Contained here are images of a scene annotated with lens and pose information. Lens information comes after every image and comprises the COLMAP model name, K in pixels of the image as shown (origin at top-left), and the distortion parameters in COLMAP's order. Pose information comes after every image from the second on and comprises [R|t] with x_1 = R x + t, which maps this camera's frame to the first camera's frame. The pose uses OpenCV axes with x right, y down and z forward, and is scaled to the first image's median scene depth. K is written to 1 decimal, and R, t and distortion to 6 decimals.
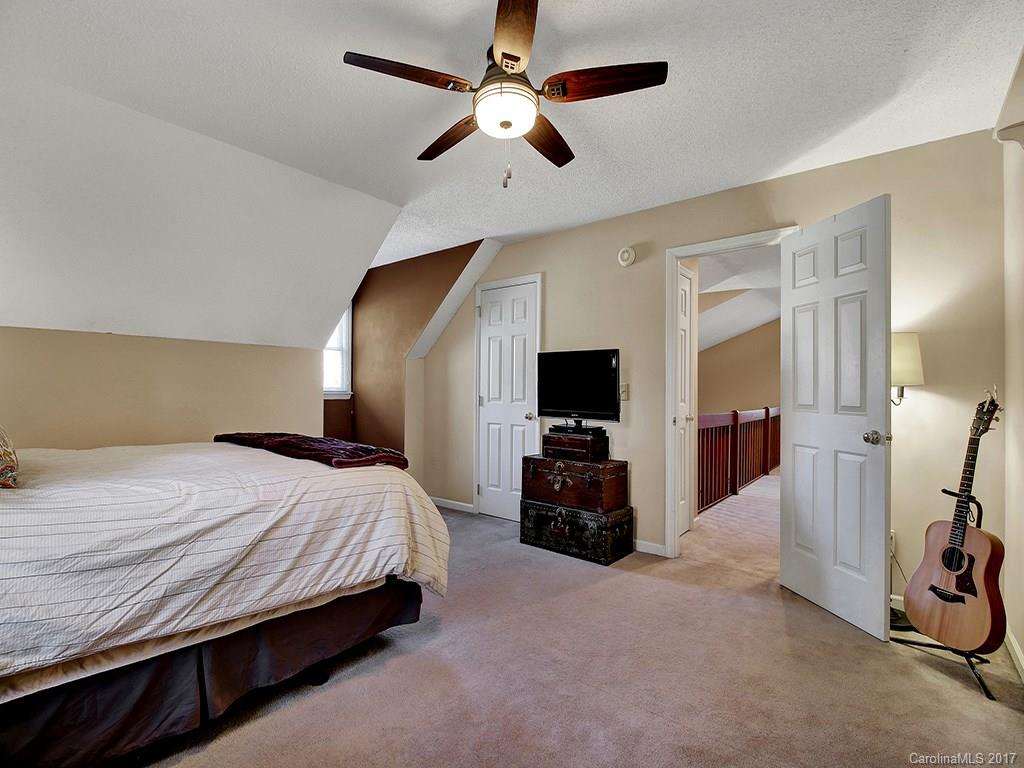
lens RADIAL K [[487.0, 0, 512.9], [0, 487.0, 387.4], [0, 0, 1]] dist [-0.024582, -0.001384]
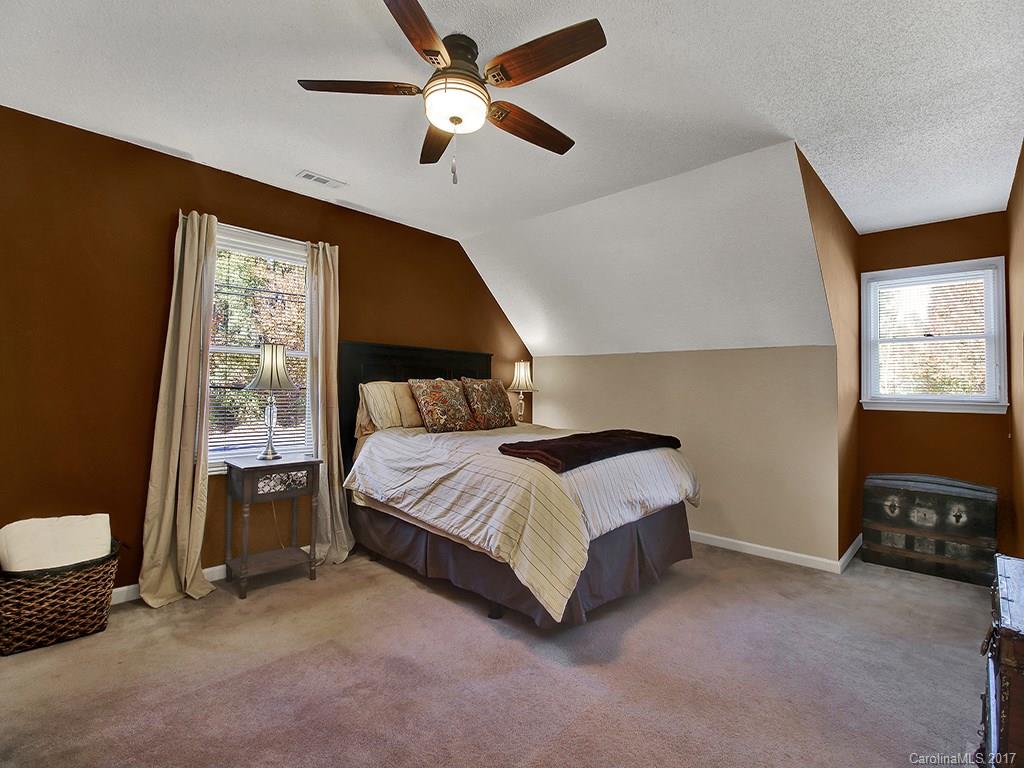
lens RADIAL K [[487.0, 0, 510.5], [0, 487.0, 382.6], [0, 0, 1]] dist [-0.024582, -0.001384]
pose [[-0.090033, -0.021318, -0.995711, 1.029243], [-0.011041, 0.999731, -0.020406, 0.011061], [0.995878, 0.009157, -0.090244, 1.317086]]
